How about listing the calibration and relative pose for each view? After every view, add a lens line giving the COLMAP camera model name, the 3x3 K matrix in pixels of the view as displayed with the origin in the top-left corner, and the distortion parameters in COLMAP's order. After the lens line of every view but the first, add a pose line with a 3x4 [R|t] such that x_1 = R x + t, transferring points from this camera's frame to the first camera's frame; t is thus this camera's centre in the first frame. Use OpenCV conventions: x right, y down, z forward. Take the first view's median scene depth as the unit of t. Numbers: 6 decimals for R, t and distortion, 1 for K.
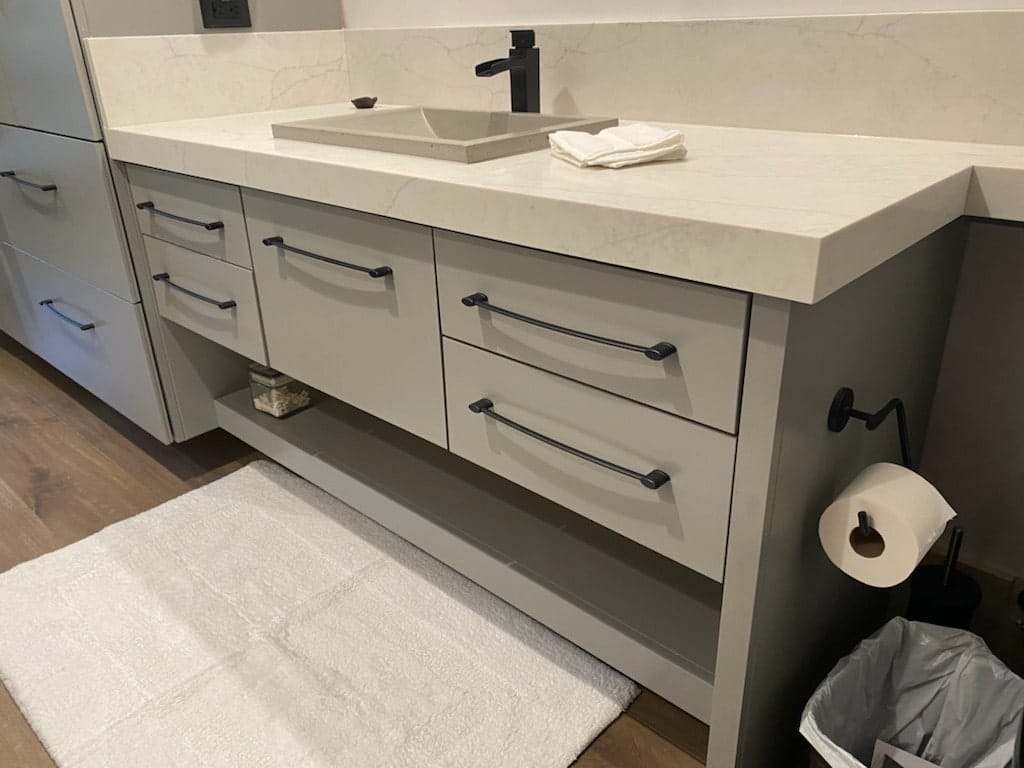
lens RADIAL K [[767.1, 0, 512.0], [0, 767.1, 384.0], [0, 0, 1]] dist [0.074611, -0.001449]
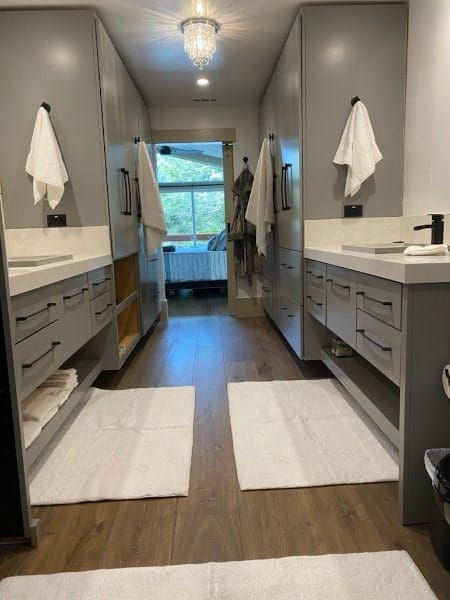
lens RADIAL K [[456.8, 0, 225.0], [0, 456.8, 300.0], [0, 0, 1]] dist [0.016697, -0.001975]
pose [[0.709209, 0.112538, -0.695958, 0.508486], [-0.281868, 0.950106, -0.133600, 0.188905], [0.646199, 0.290918, 0.705545, -0.390494]]
